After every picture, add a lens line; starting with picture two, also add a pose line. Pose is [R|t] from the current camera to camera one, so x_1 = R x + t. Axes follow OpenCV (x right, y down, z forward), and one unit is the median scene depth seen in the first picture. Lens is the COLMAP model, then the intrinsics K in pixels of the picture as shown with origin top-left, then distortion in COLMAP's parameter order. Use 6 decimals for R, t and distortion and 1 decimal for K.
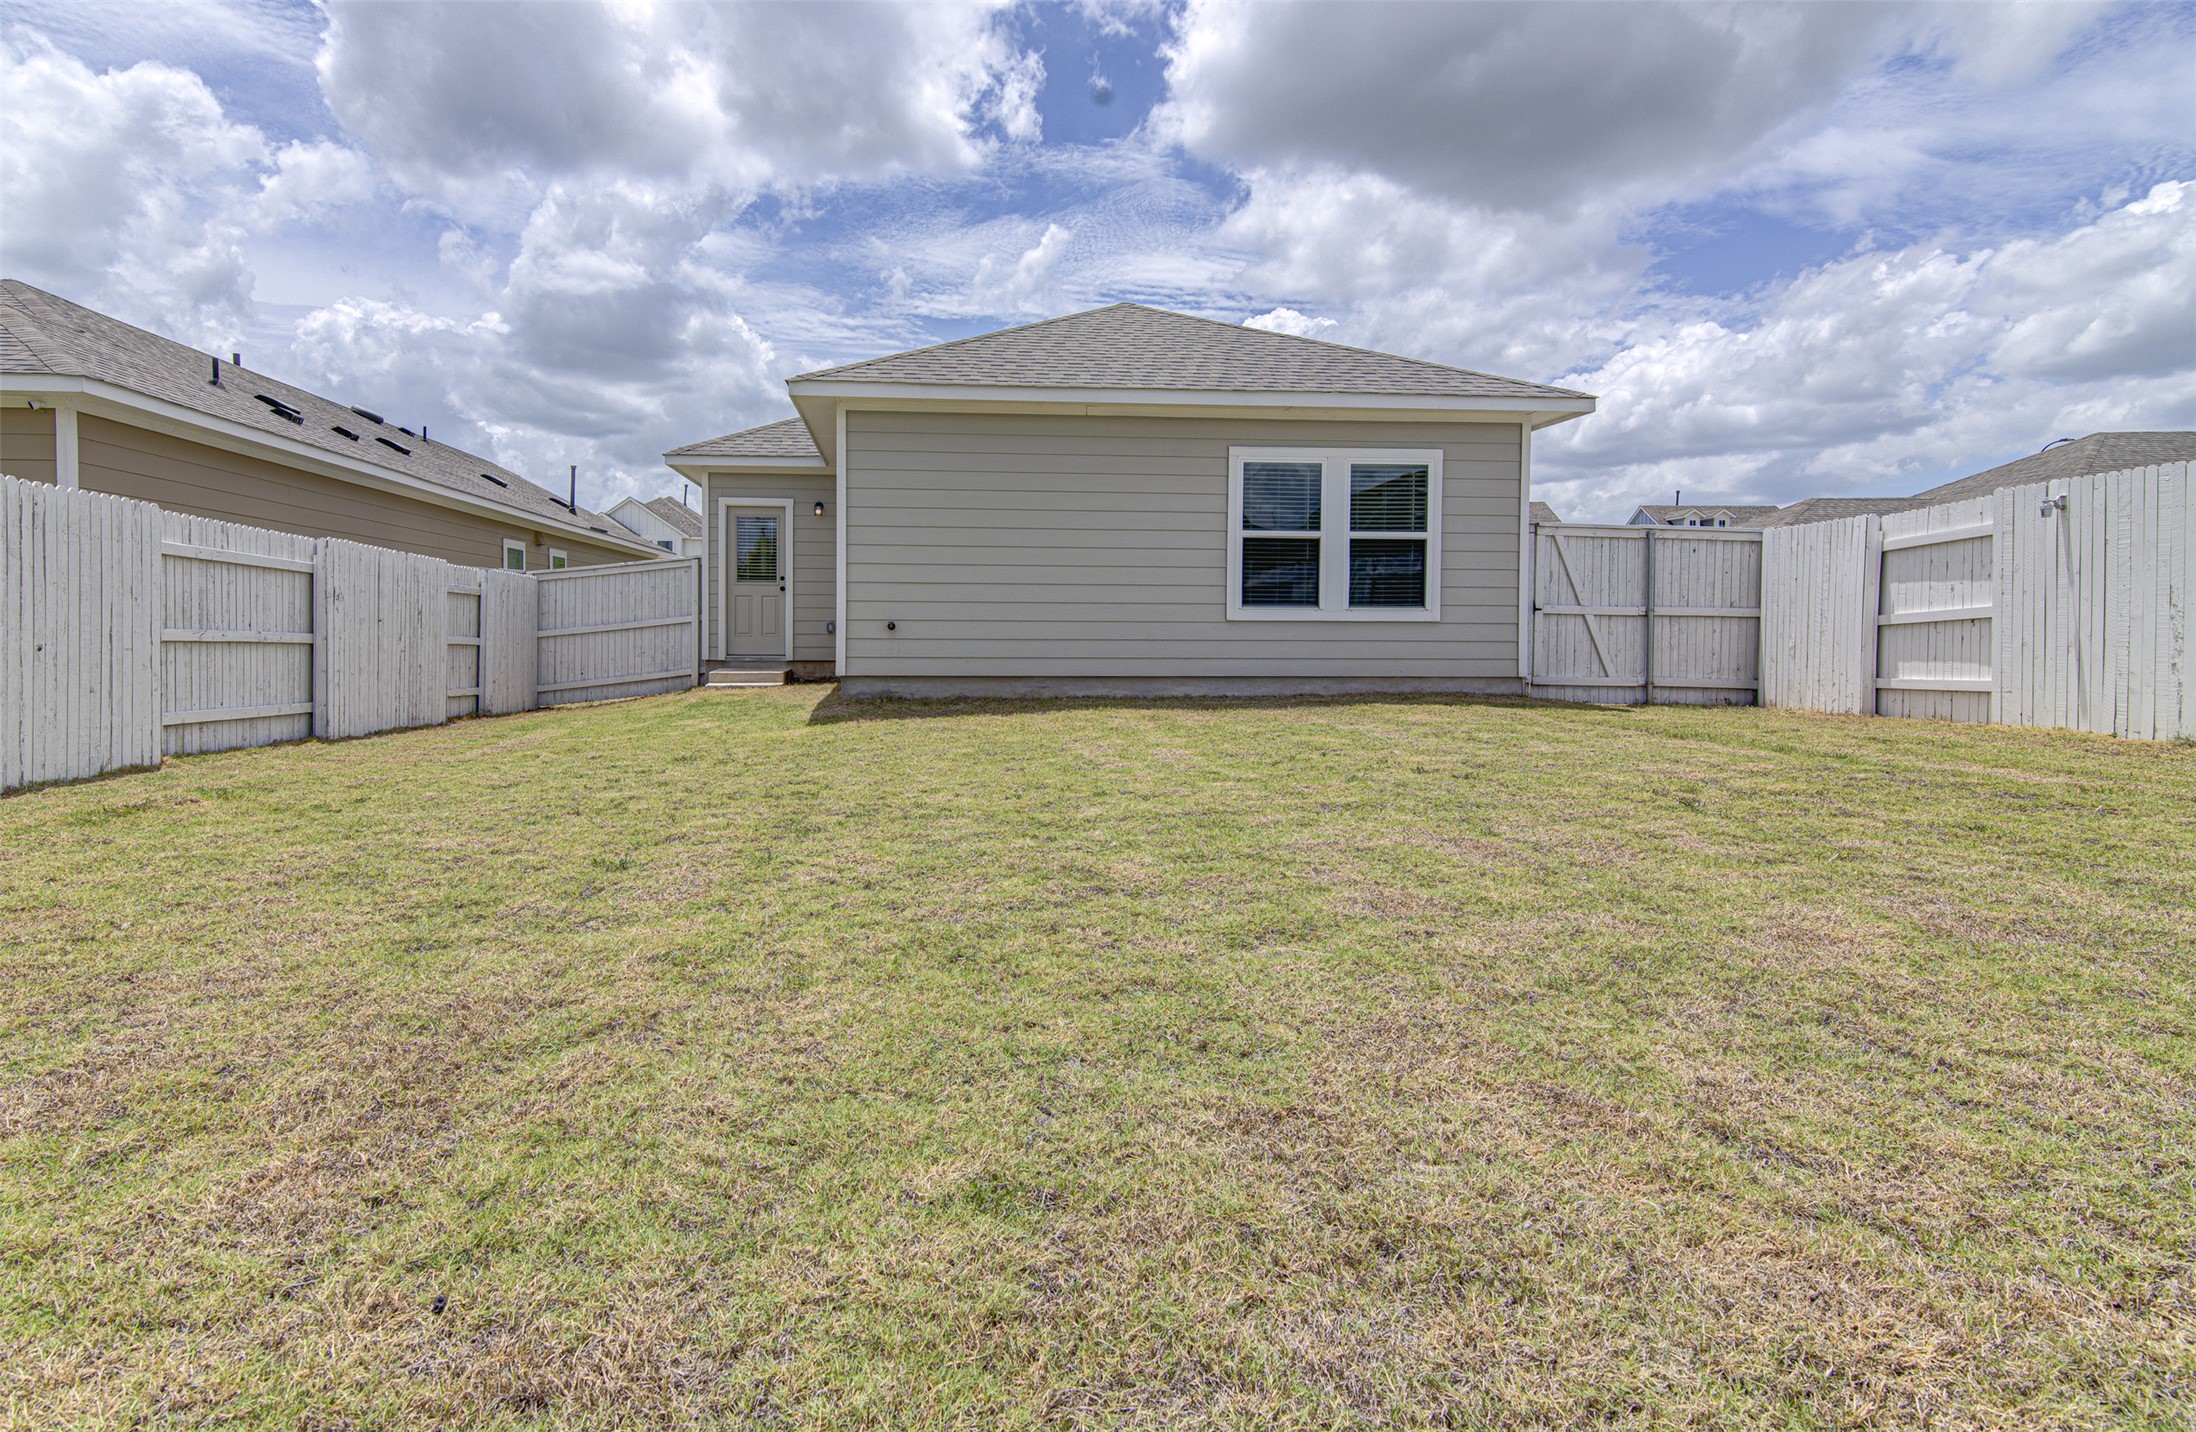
lens RADIAL K [[1101.0, 0, 1059.6], [0, 1101.0, 648.4], [0, 0, 1]] dist [0.014492, -0.000001]
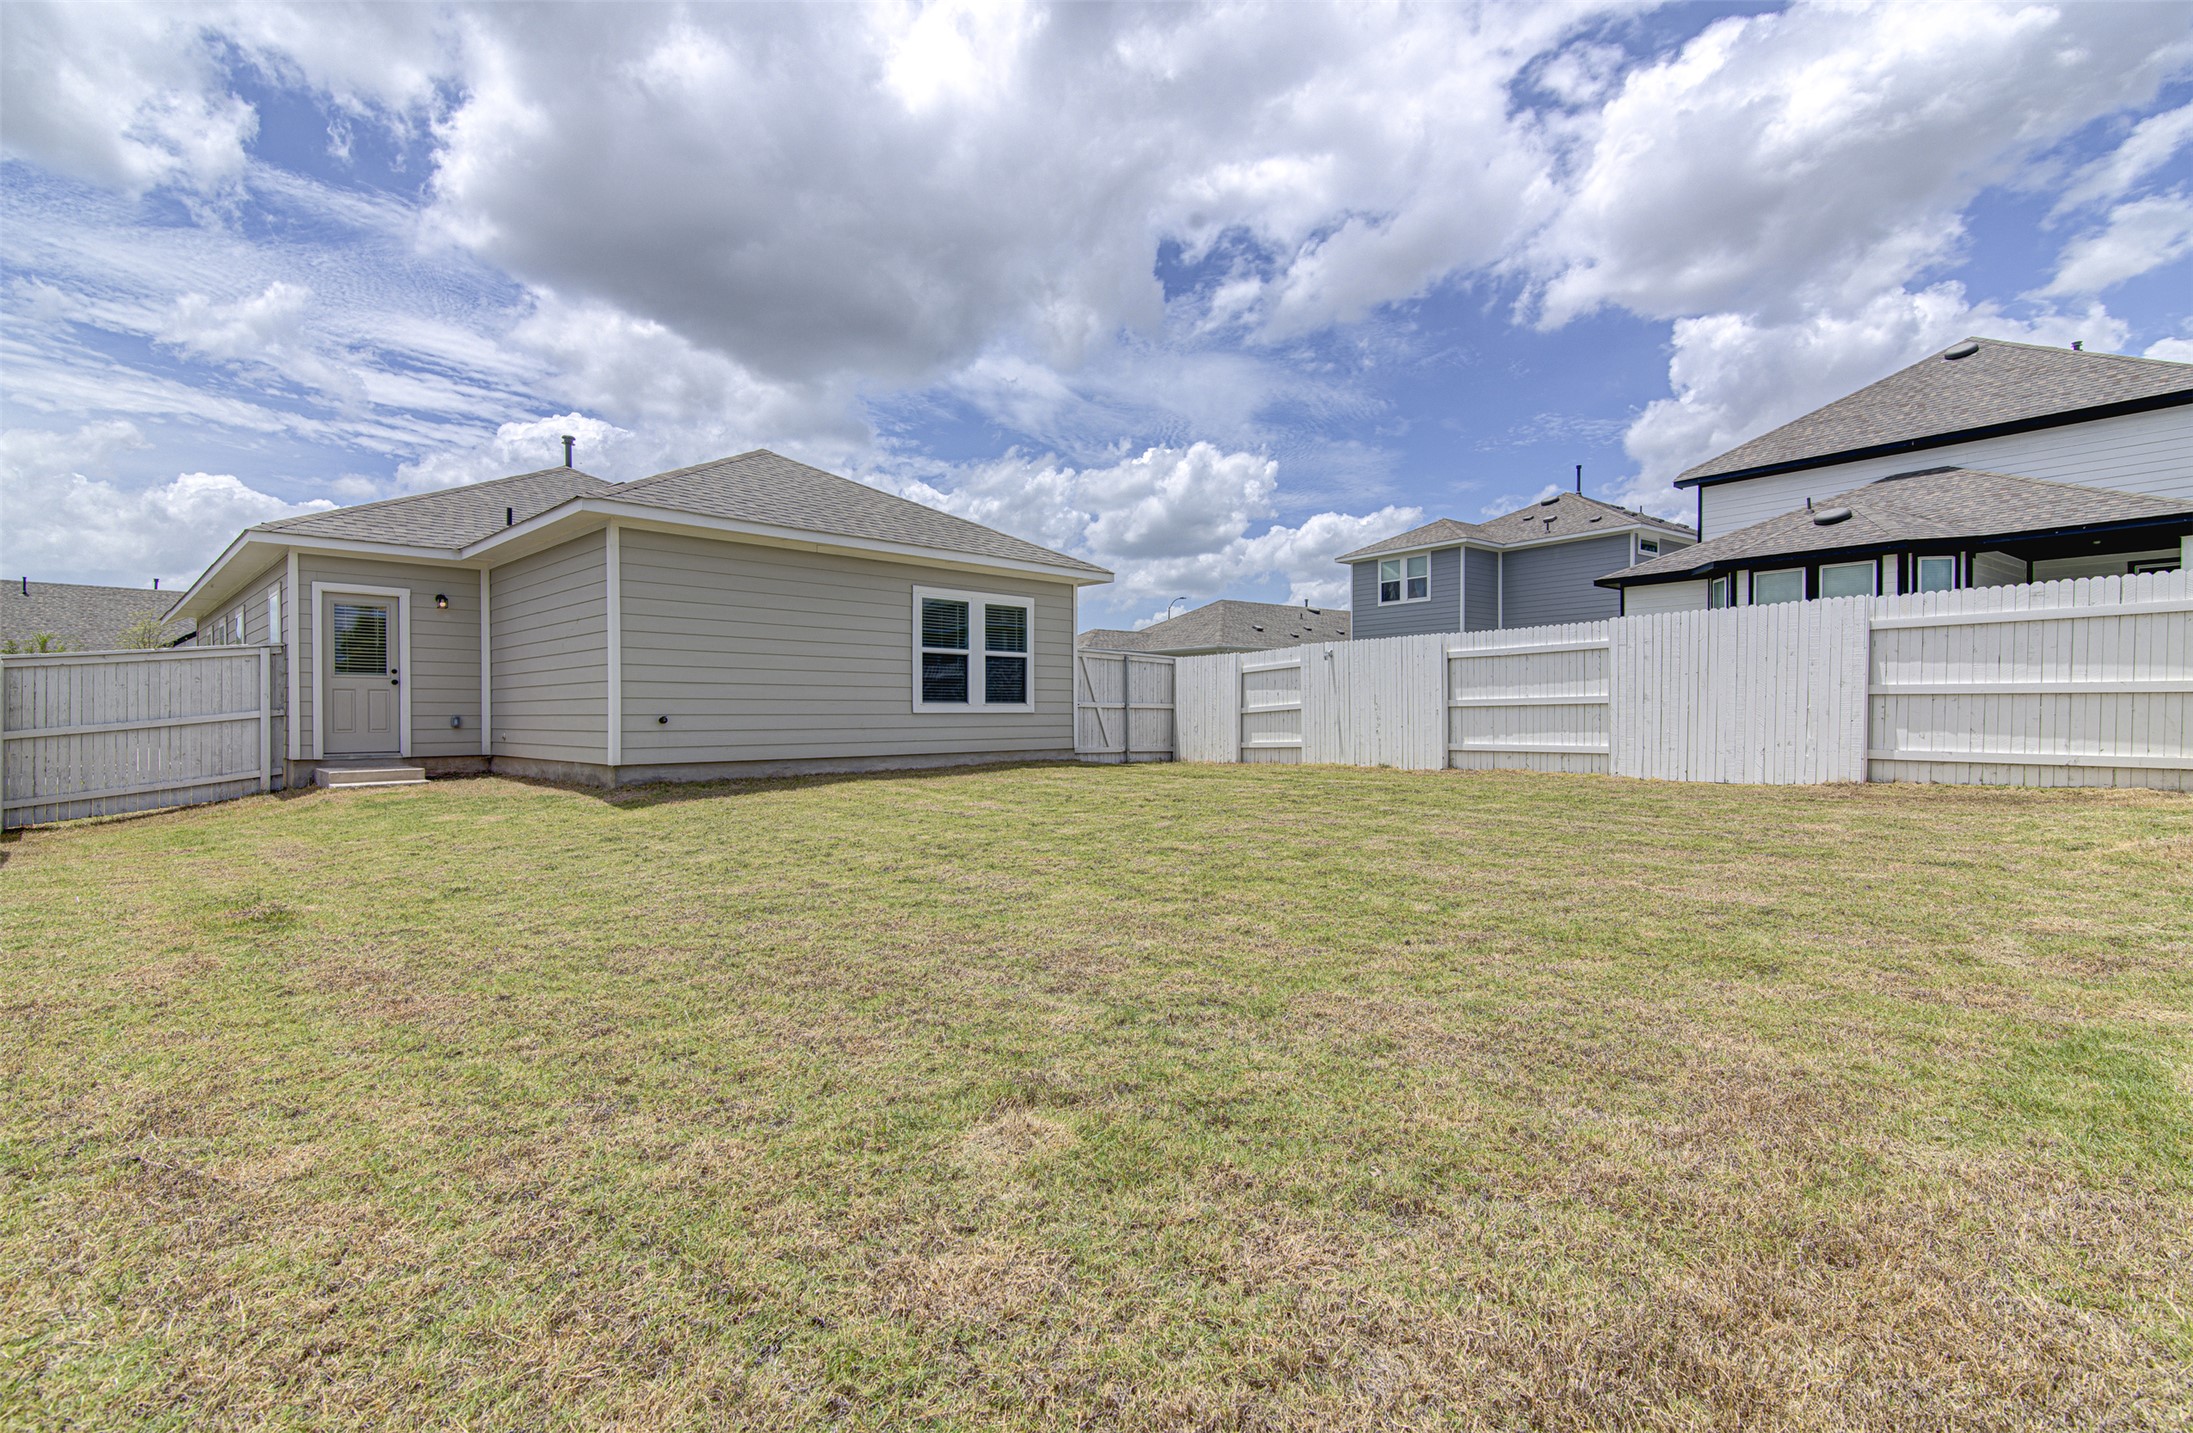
lens RADIAL K [[988.7, 0, 1119.9], [0, 988.7, 721.1], [0, 0, 1]] dist [0.000600, -0.000152]
pose [[0.746202, -0.011881, 0.665614, -0.455396], [0.020957, 0.999764, -0.005648, -0.003214], [-0.665390, 0.018164, 0.746275, -0.074954]]
